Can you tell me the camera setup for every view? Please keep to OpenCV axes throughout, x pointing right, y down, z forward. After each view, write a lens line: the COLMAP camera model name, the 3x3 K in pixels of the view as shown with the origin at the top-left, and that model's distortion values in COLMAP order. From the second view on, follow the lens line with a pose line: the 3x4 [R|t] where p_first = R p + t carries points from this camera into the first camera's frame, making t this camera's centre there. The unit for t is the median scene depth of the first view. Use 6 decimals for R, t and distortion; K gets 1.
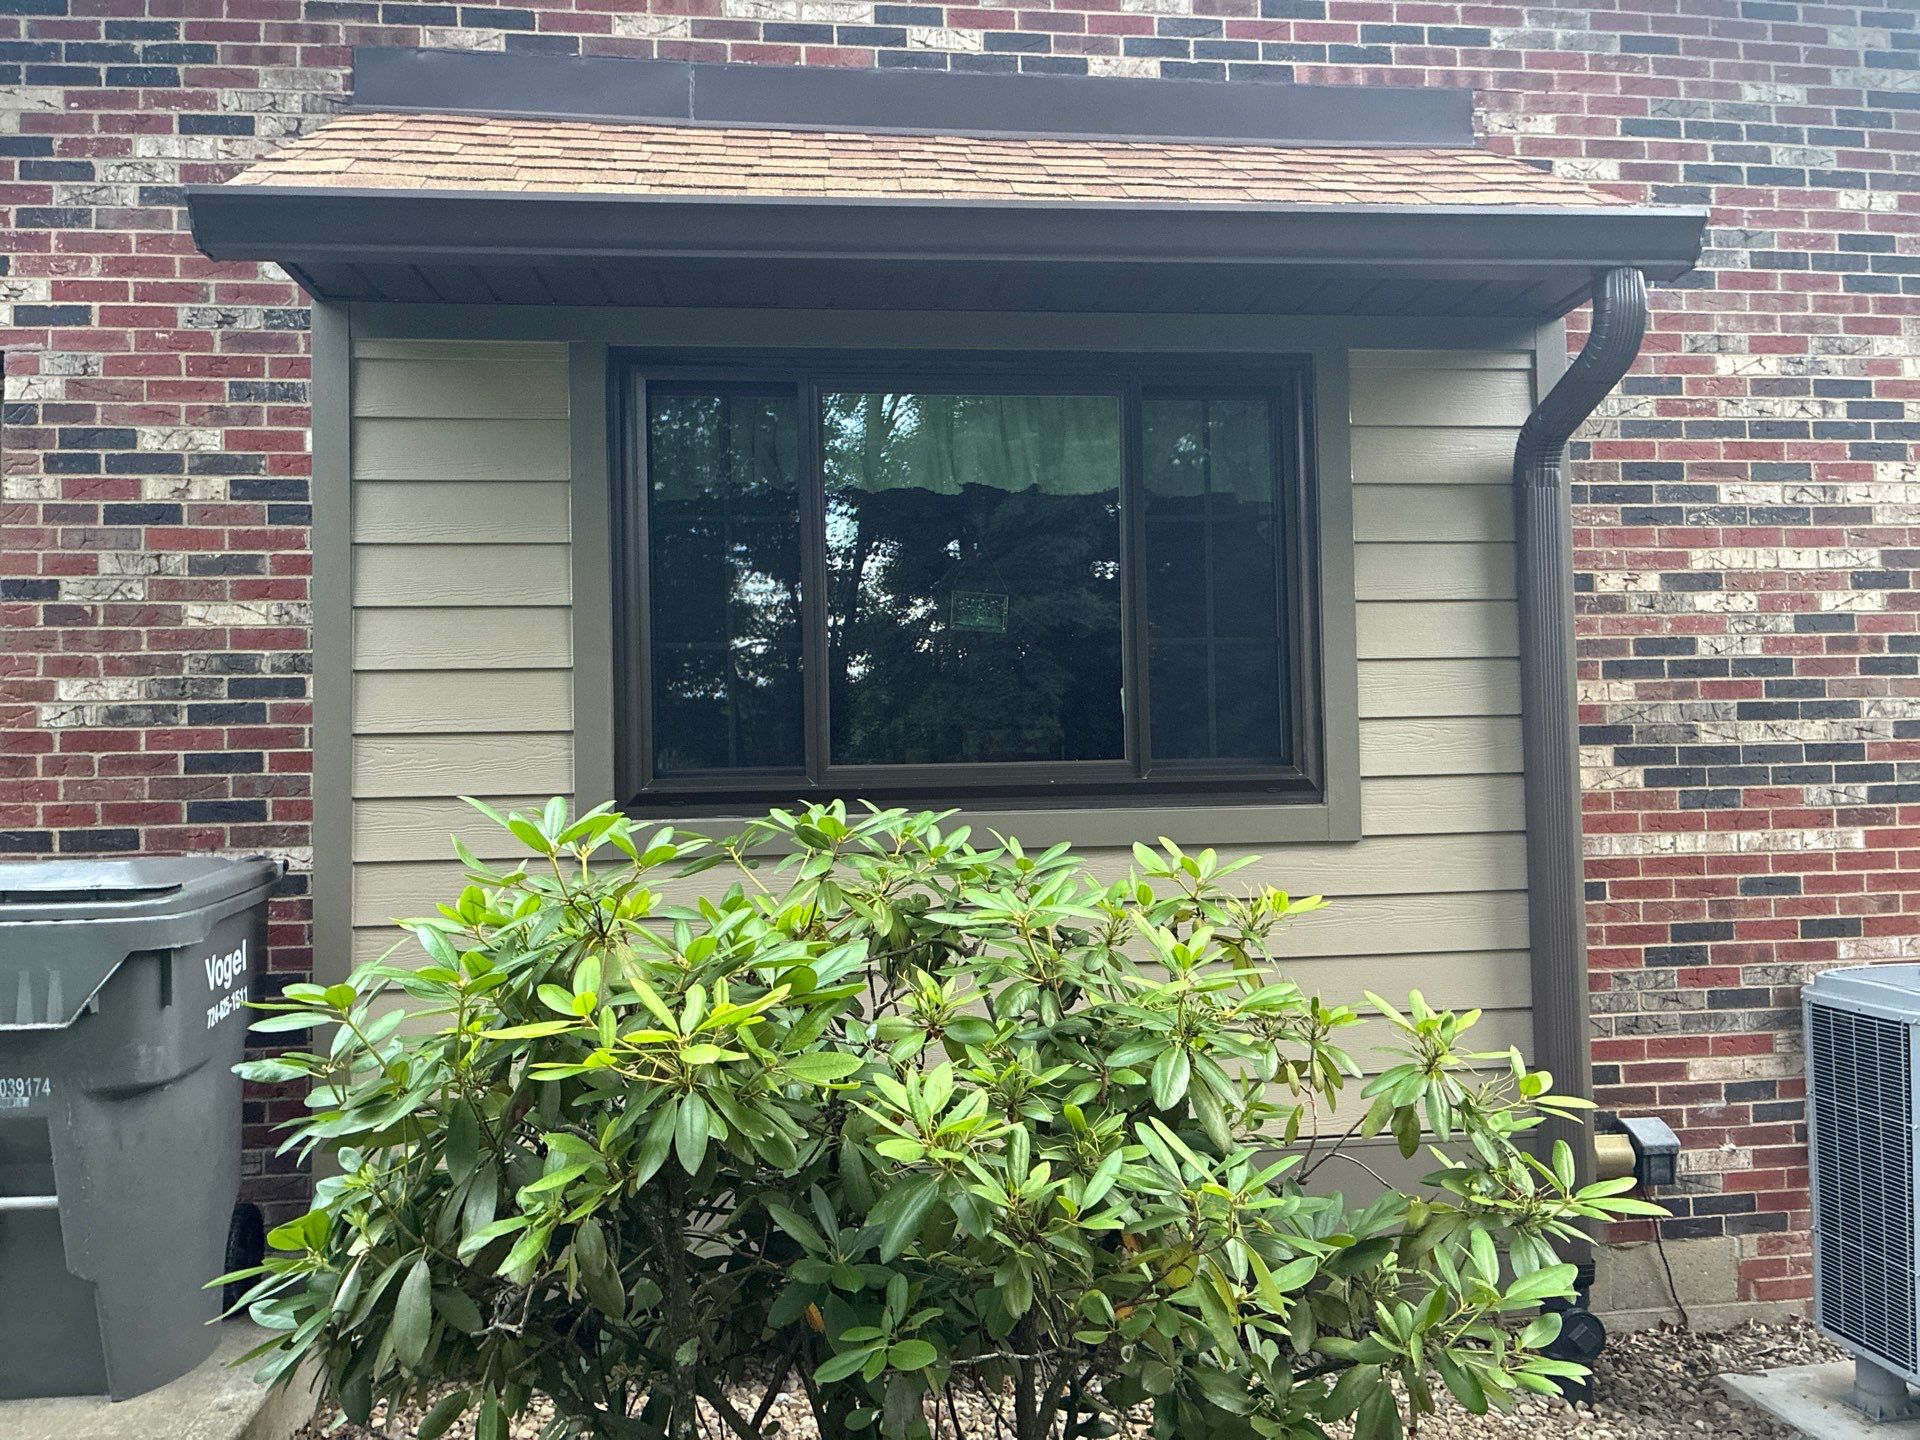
lens RADIAL K [[1461.4, 0, 964.5], [0, 1461.4, 730.8], [0, 0, 1]] dist [0.043124, -0.057121]
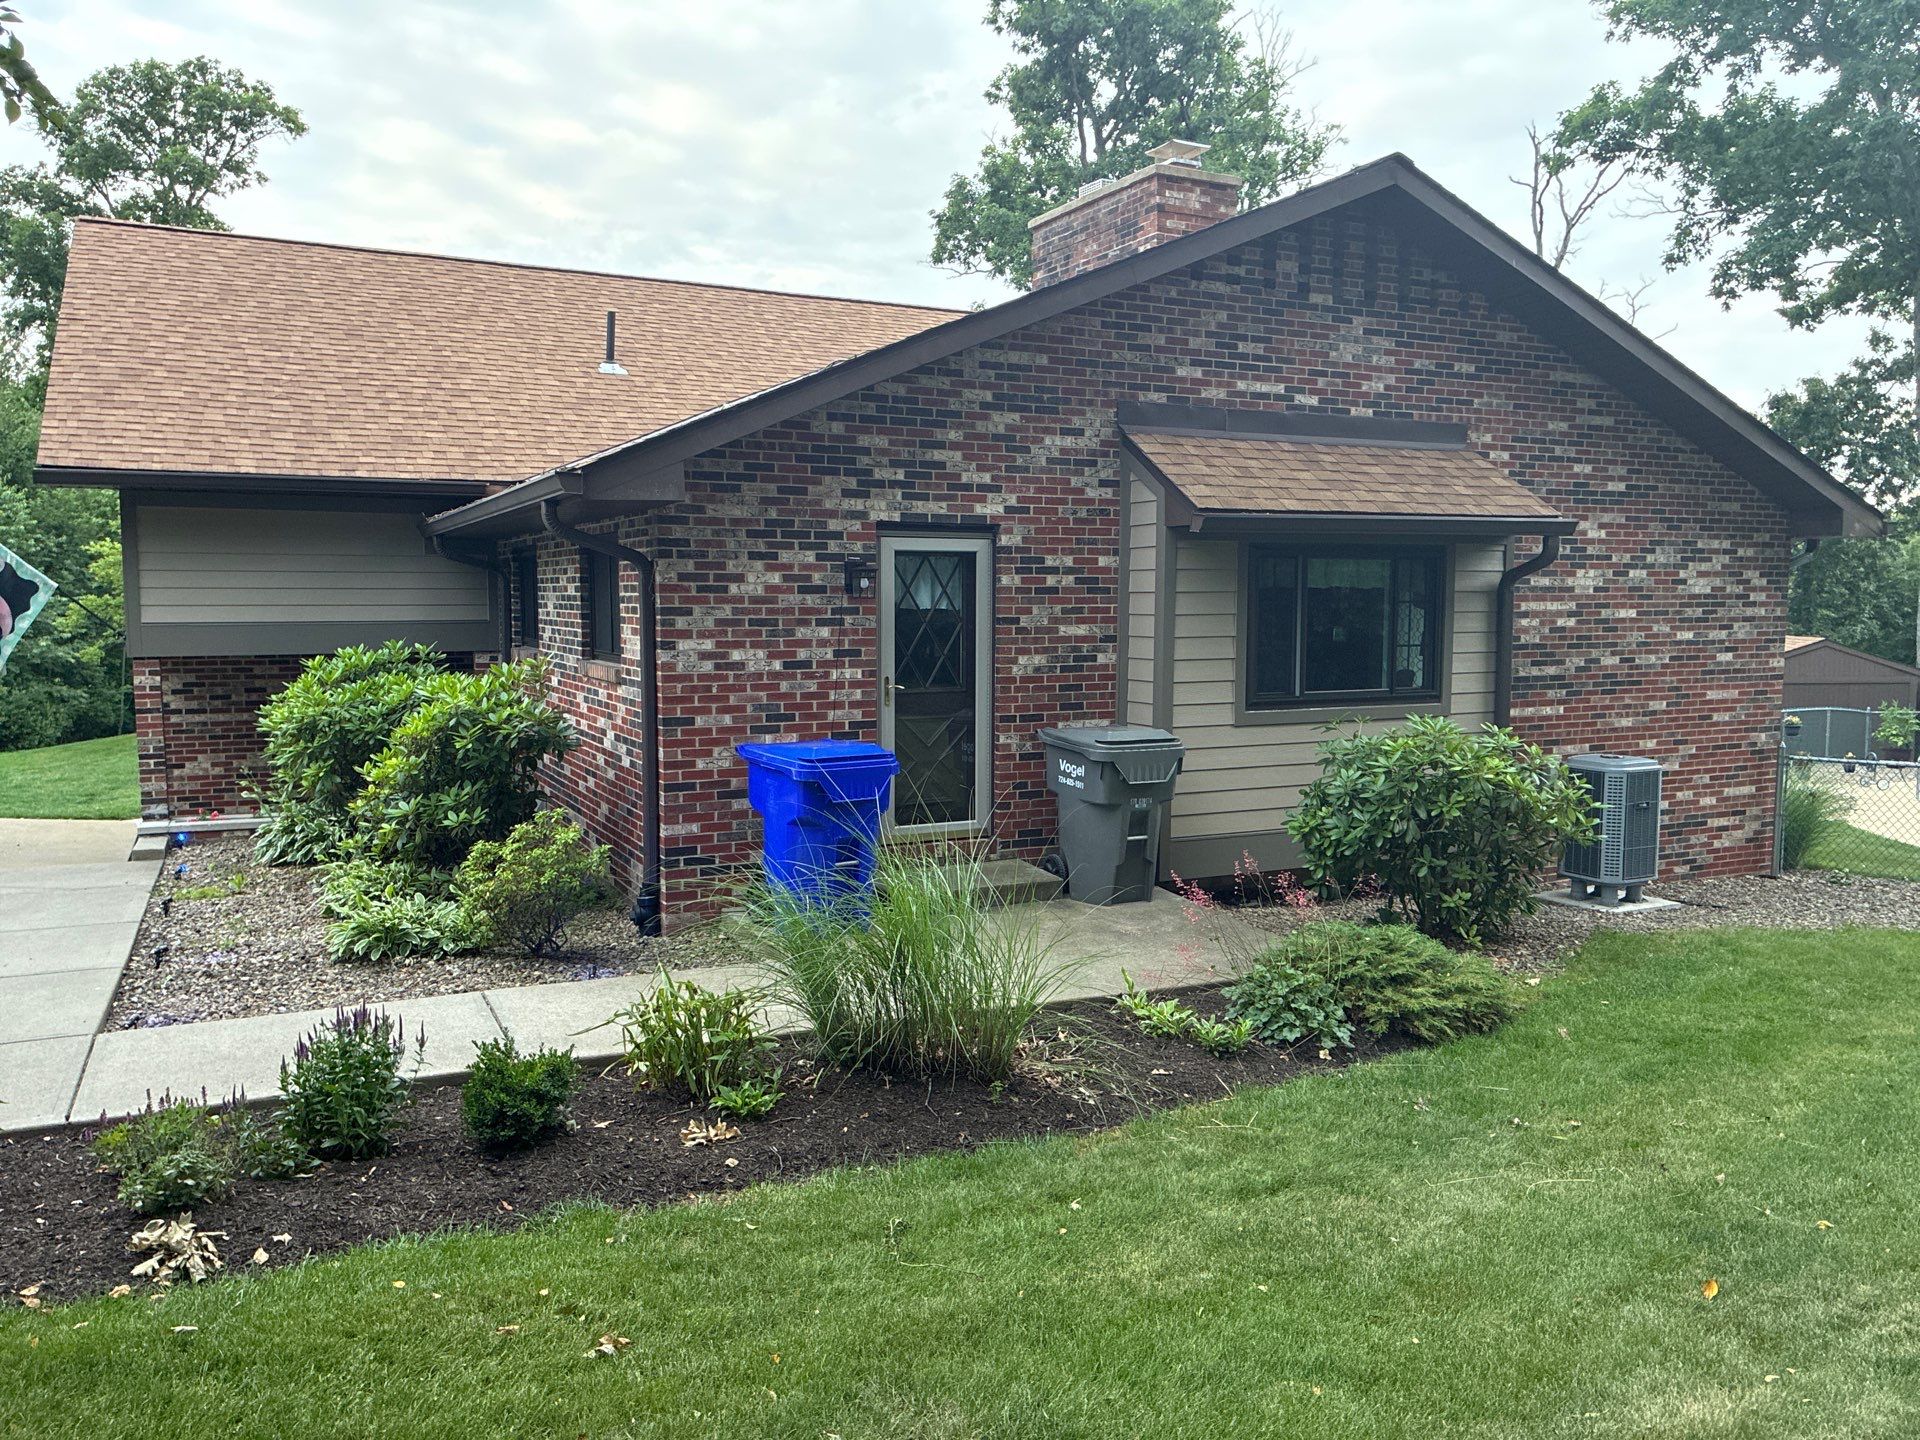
lens RADIAL K [[1461.4, 0, 956.7], [0, 1461.4, 738.1], [0, 0, 1]] dist [0.043124, -0.057121]
pose [[0.941183, -0.012596, 0.337662, -1.400178], [-0.030401, 0.992096, 0.121747, -0.176415], [-0.336527, -0.124851, 0.933360, -1.194737]]
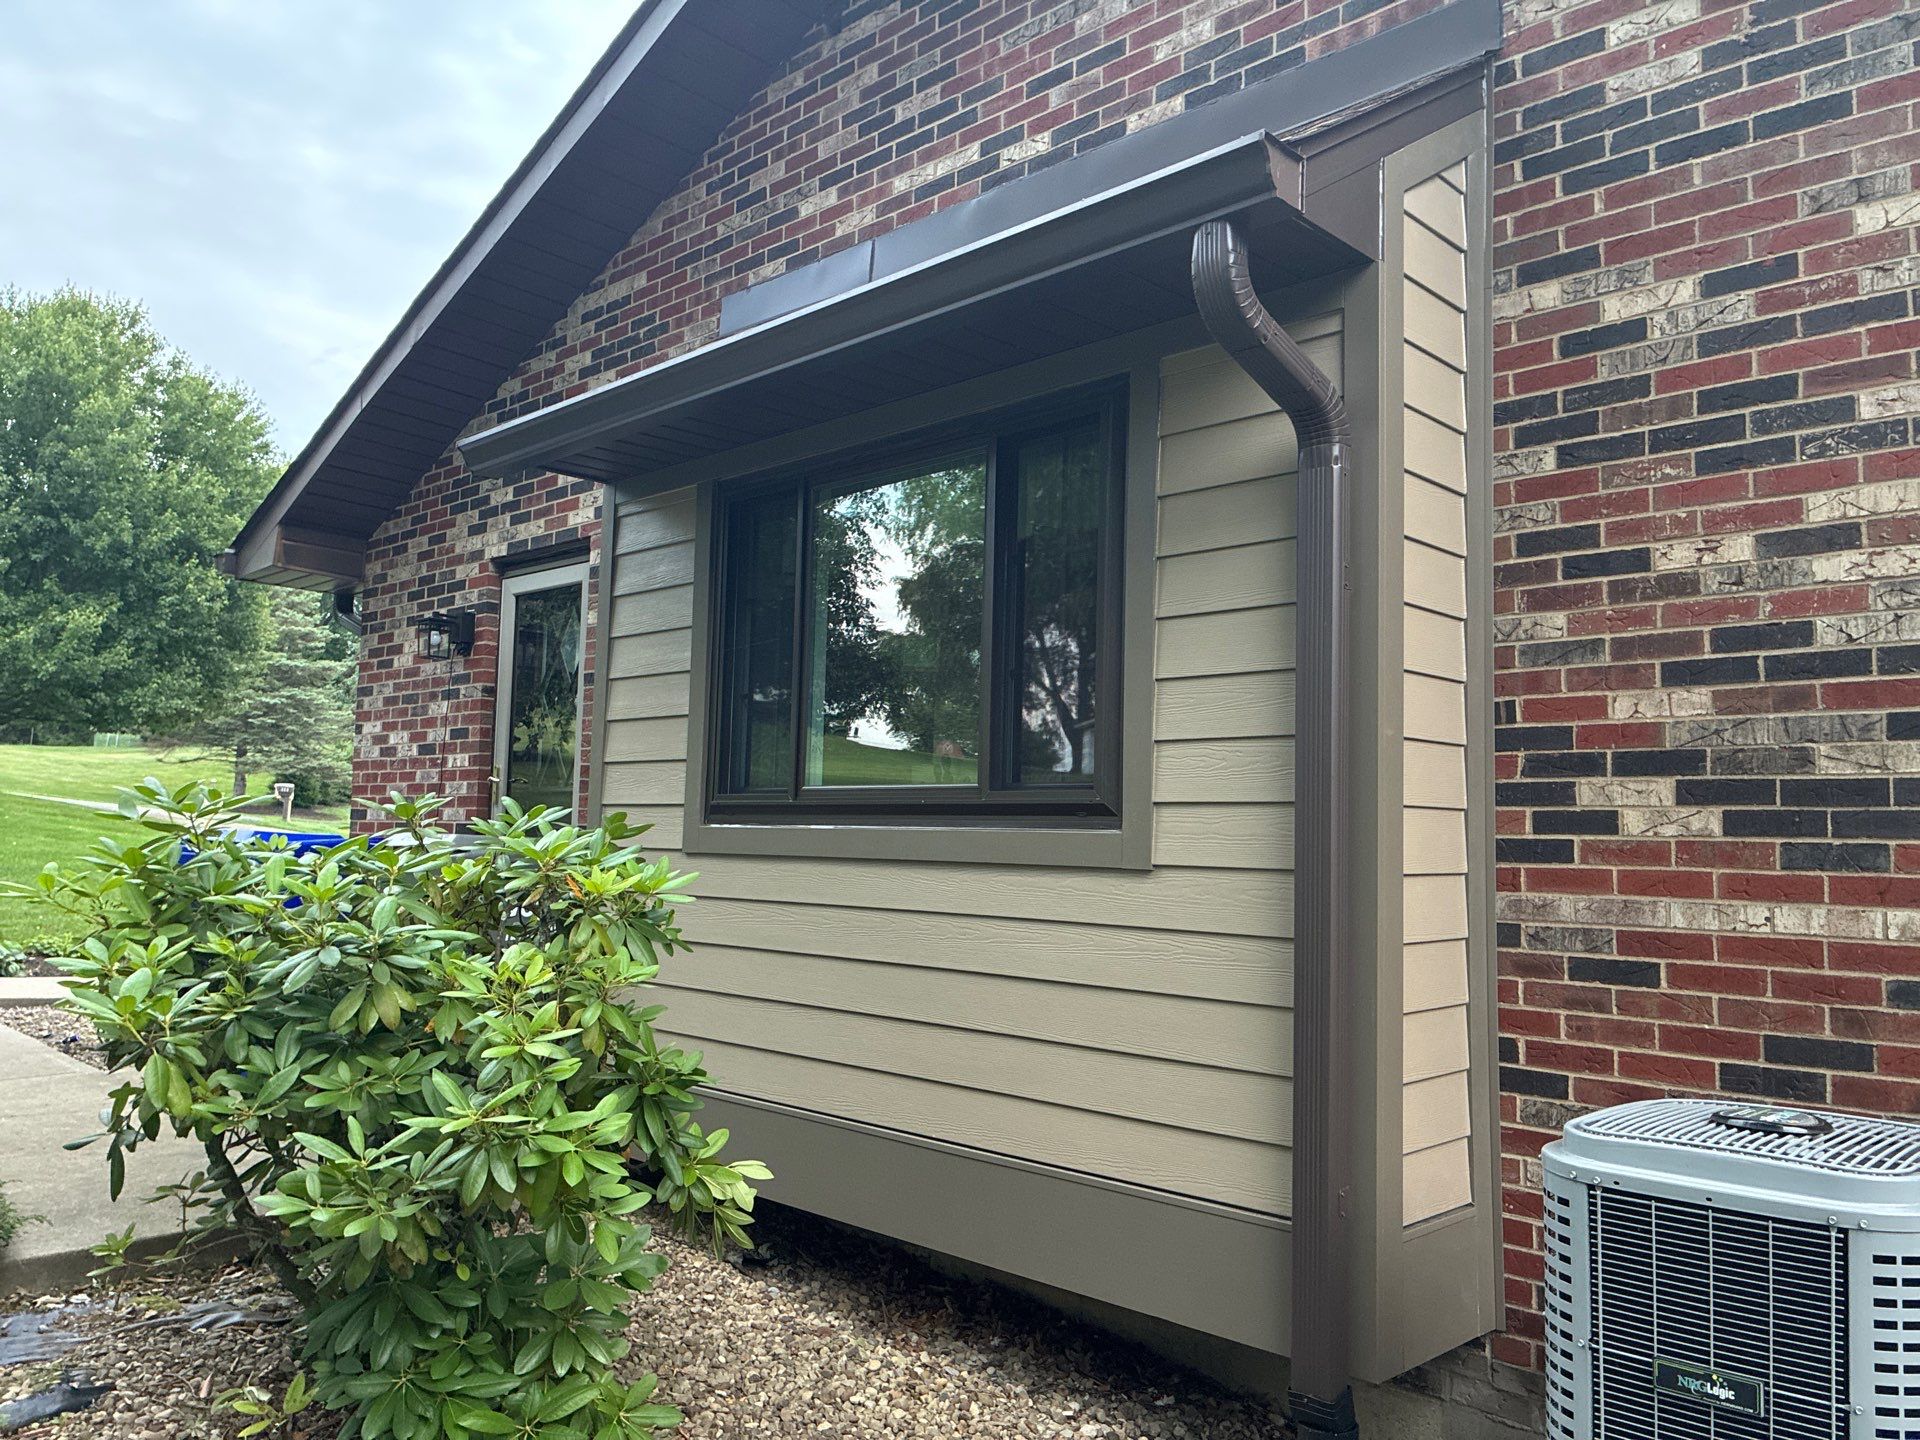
lens RADIAL K [[1461.4, 0, 965.2], [0, 1461.4, 715.9], [0, 0, 1]] dist [0.043124, -0.057121]
pose [[0.628168, -0.031737, -0.777430, 0.798403], [-0.012309, 0.998637, -0.050713, 0.021131], [0.777980, 0.041425, 0.626921, 0.267686]]
